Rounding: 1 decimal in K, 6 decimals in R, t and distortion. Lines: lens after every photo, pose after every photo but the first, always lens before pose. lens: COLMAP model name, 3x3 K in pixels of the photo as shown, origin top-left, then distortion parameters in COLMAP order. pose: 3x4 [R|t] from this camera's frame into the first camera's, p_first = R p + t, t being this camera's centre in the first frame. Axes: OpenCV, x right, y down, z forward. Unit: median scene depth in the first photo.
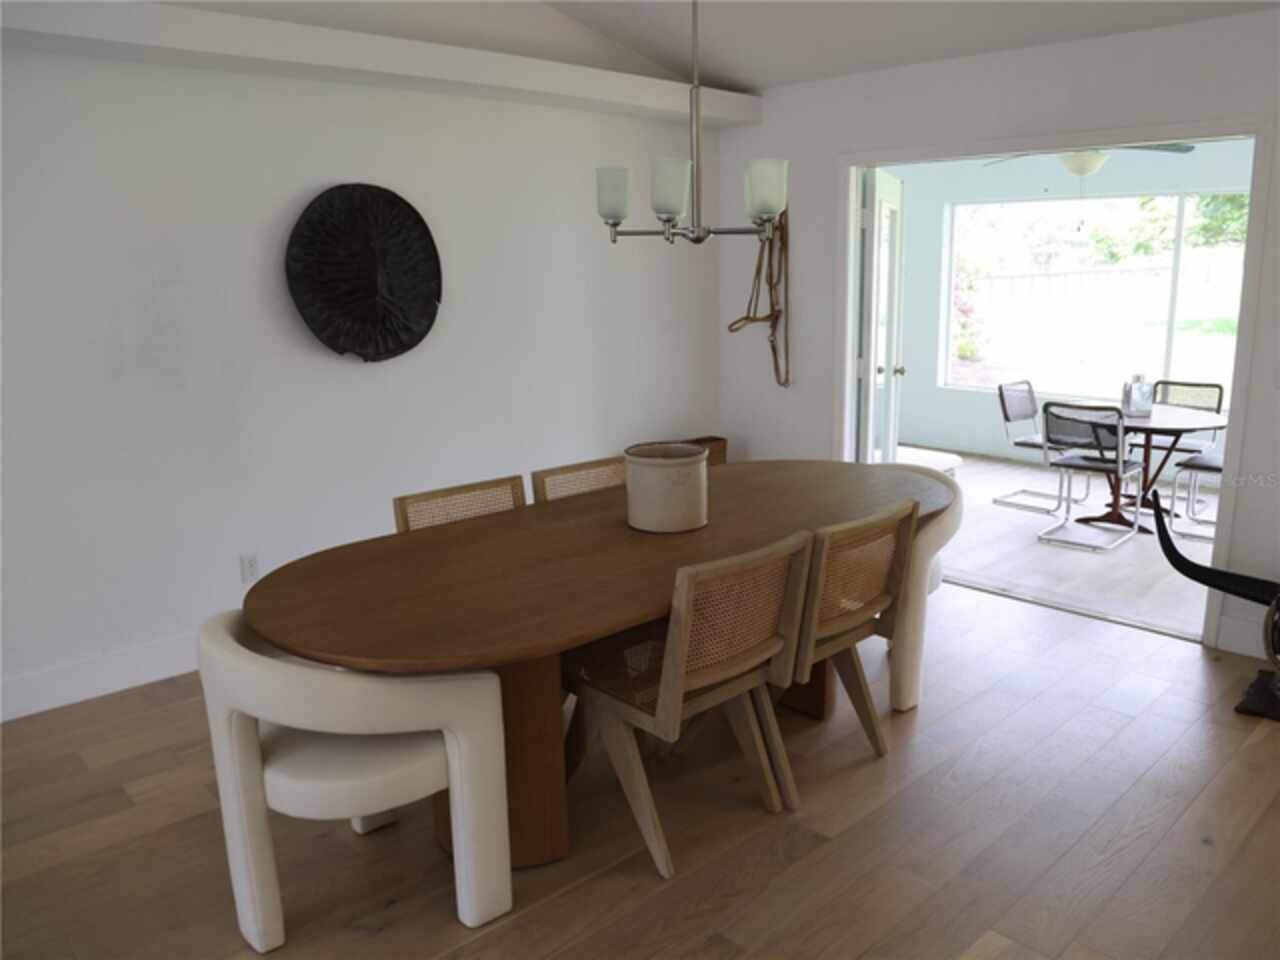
lens RADIAL K [[940.0, 0, 627.8], [0, 940.0, 480.3], [0, 0, 1]] dist [-0.074412, 0.003192]
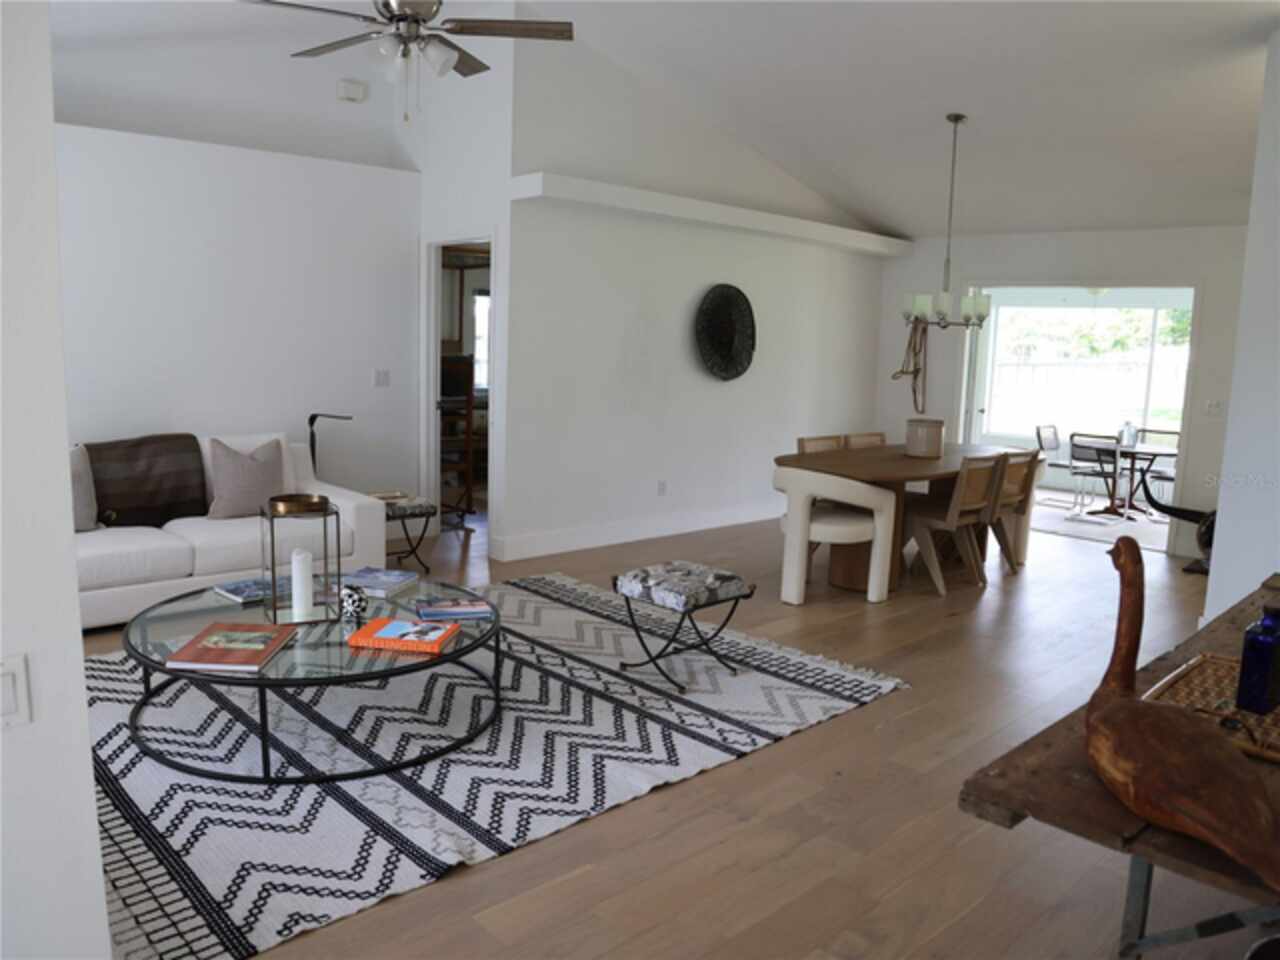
lens RADIAL K [[940.0, 0, 627.8], [0, 940.0, 480.3], [0, 0, 1]] dist [-0.074412, 0.003192]
pose [[0.998516, 0.048133, 0.025469, -0.384520], [-0.046087, 0.996072, -0.075613, 0.164558], [-0.029009, 0.074327, 0.996812, -0.620450]]
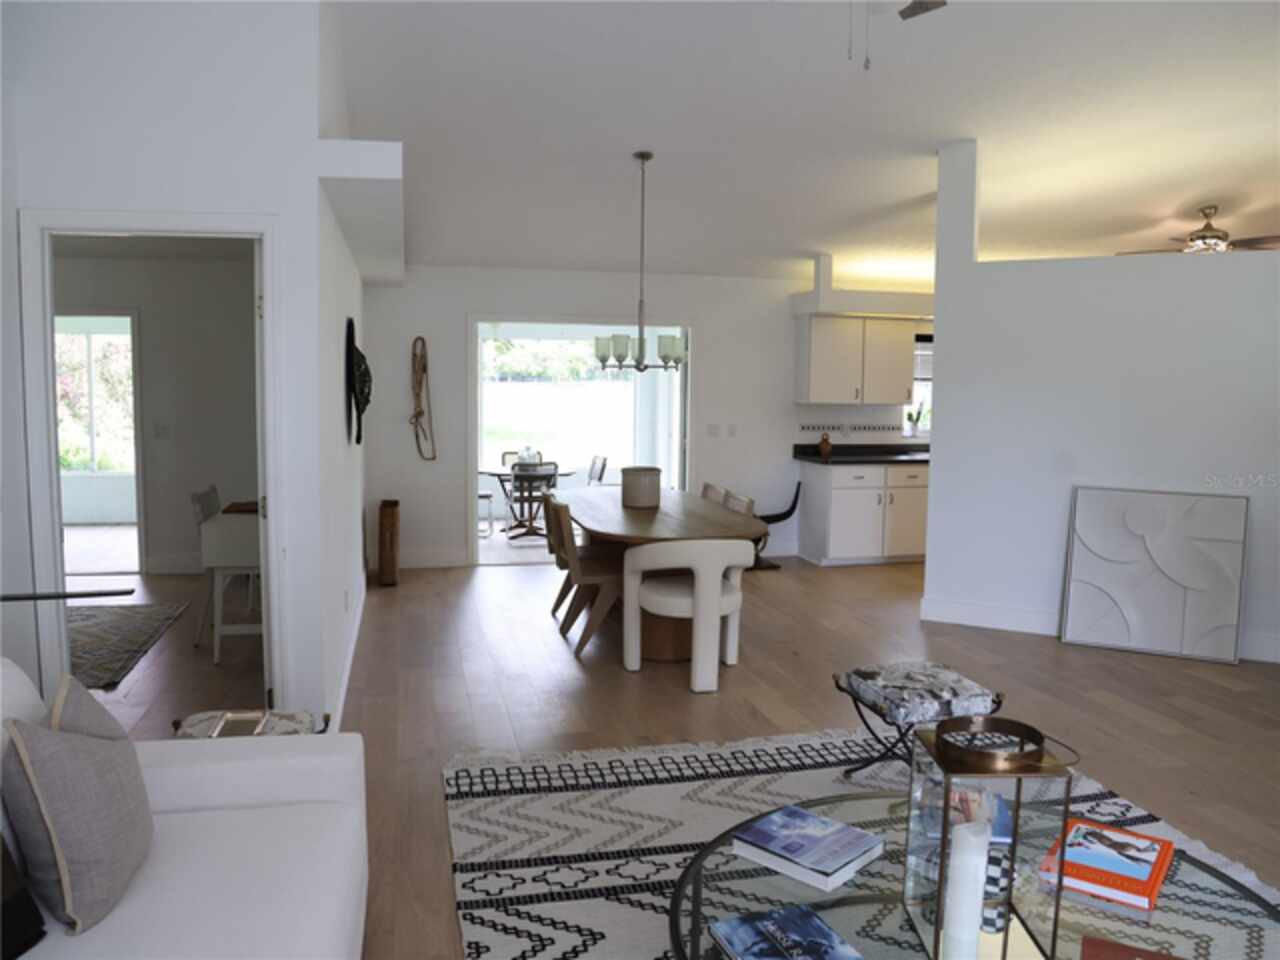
lens RADIAL K [[966.1, 0, 646.1], [0, 966.1, 481.5], [0, 0, 1]] dist [-0.120260, 0.065208]
pose [[0.491838, -0.067919, 0.868034, -0.979879], [0.175147, 0.984291, -0.022225, 0.026844], [-0.852888, 0.162965, 0.496008, -0.048332]]
